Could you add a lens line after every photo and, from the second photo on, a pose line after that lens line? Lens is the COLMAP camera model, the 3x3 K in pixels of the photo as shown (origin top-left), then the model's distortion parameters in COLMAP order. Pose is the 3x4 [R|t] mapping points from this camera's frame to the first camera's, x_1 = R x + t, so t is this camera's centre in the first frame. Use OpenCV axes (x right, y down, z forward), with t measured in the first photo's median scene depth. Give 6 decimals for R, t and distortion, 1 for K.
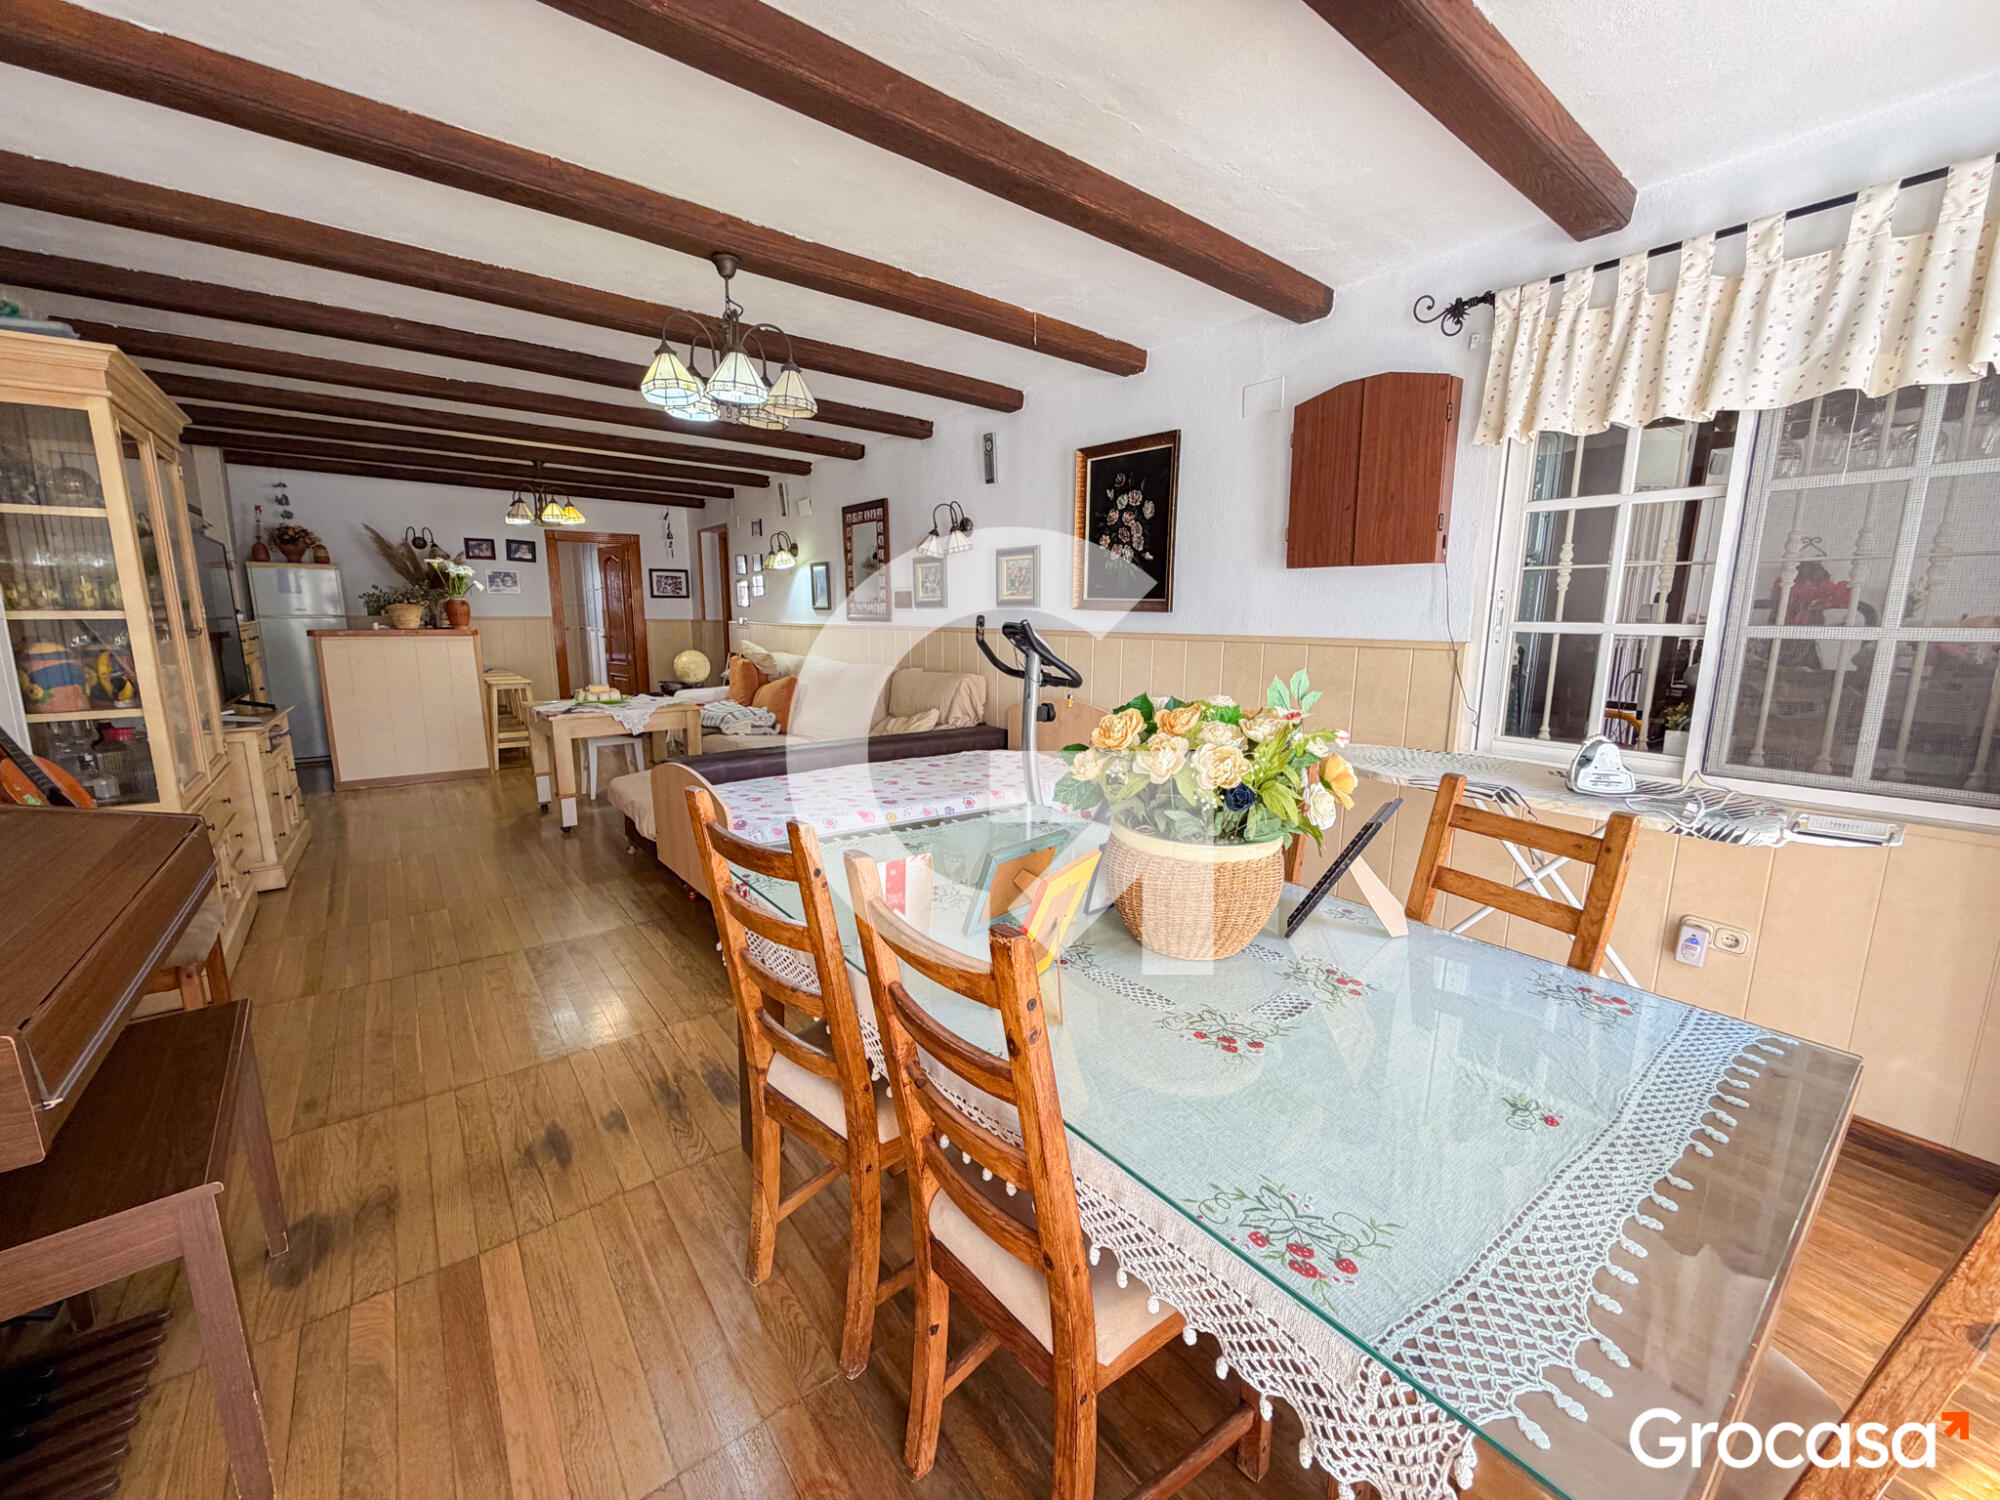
lens RADIAL K [[797.2, 0, 991.1], [0, 797.2, 757.3], [0, 0, 1]] dist [-0.000261, 0.000079]
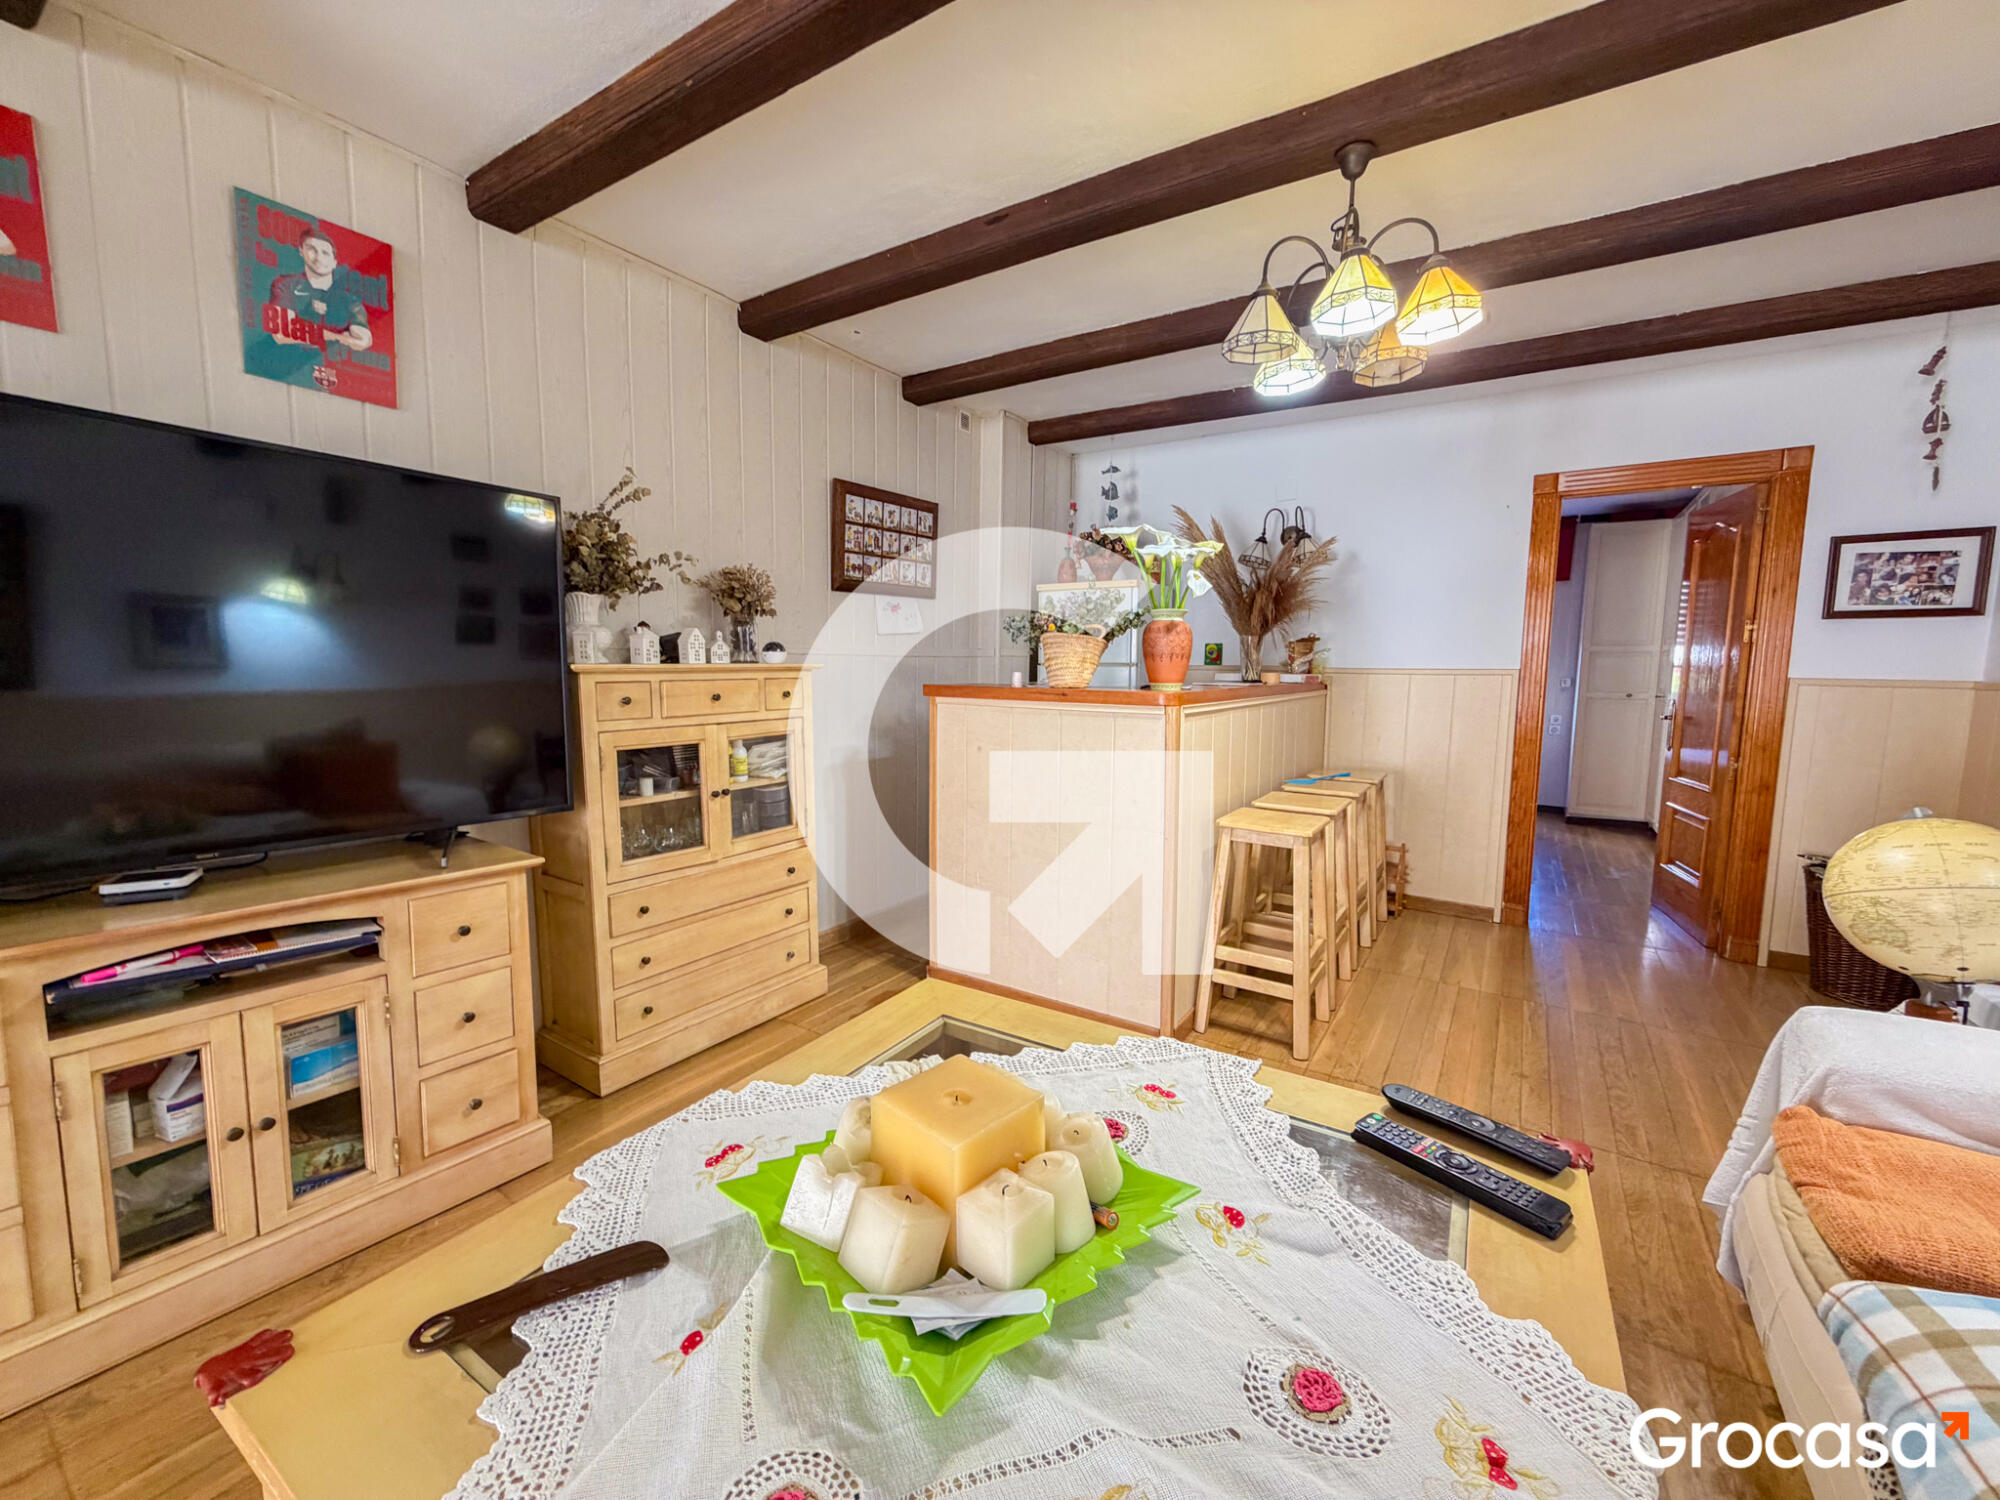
lens RADIAL K [[797.2, 0, 993.8], [0, 797.2, 747.1], [0, 0, 1]] dist [-0.000261, 0.000079]
pose [[0.327064, 0.098787, -0.939825, -0.772356], [-0.176269, 0.983444, 0.042030, -0.348018], [0.928417, 0.151915, 0.339062, 2.027093]]
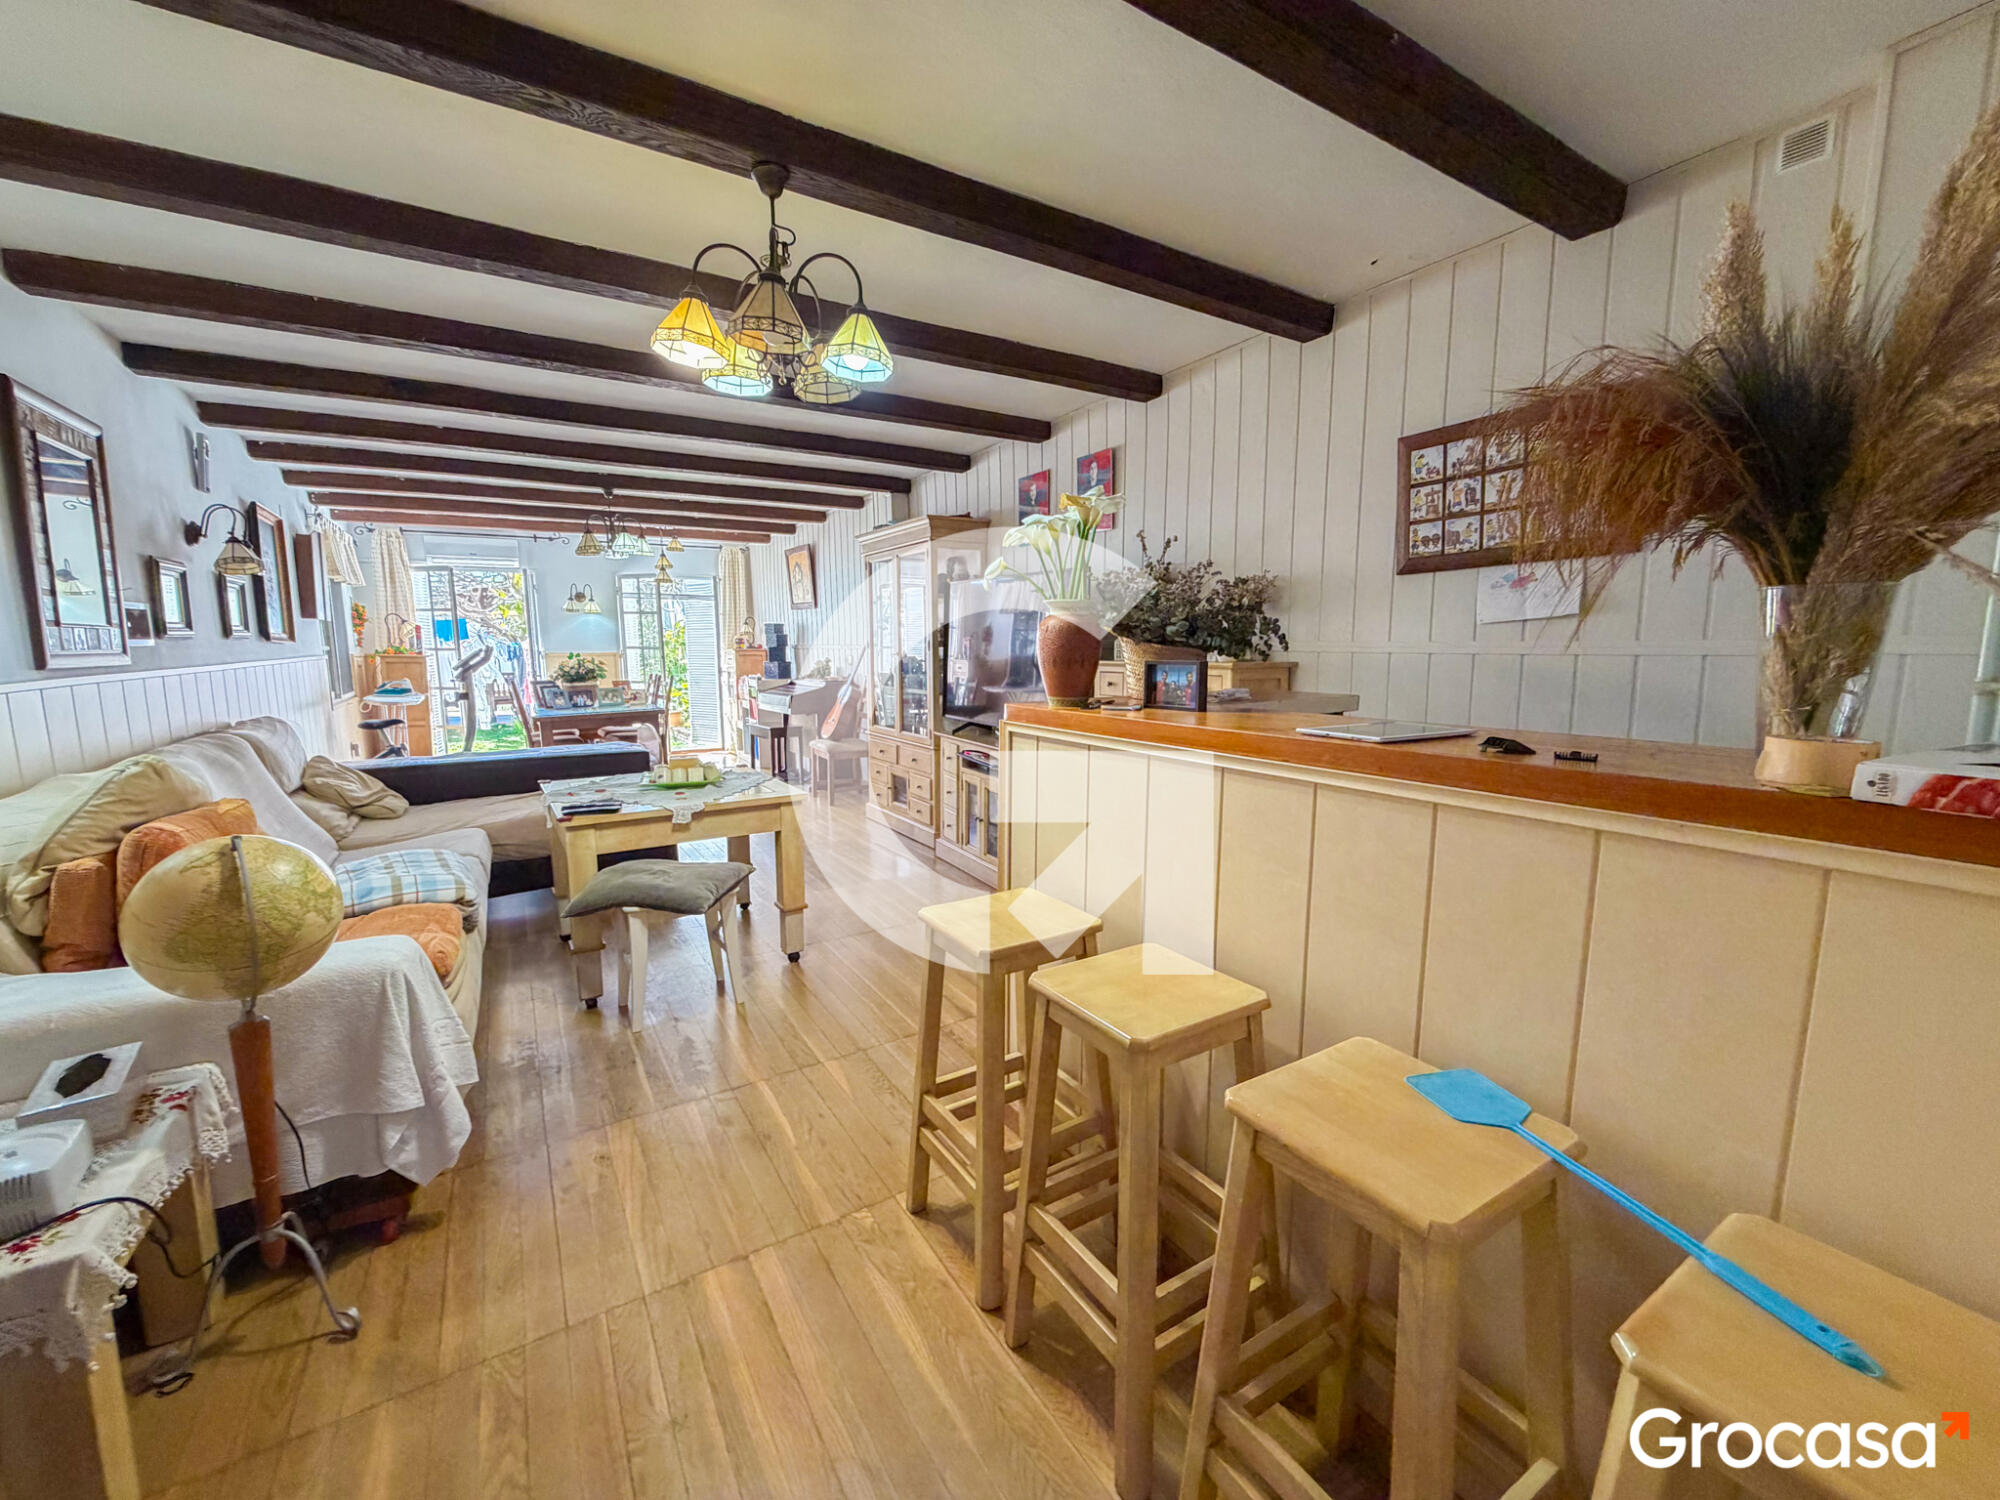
lens RADIAL K [[797.2, 0, 998.4], [0, 797.2, 747.2], [0, 0, 1]] dist [-0.000261, 0.000079]
pose [[-0.995276, -0.014312, 0.096023, -1.754958], [0.015600, 0.952644, 0.303687, -0.635158], [-0.095822, 0.303750, -0.947921, 3.437305]]
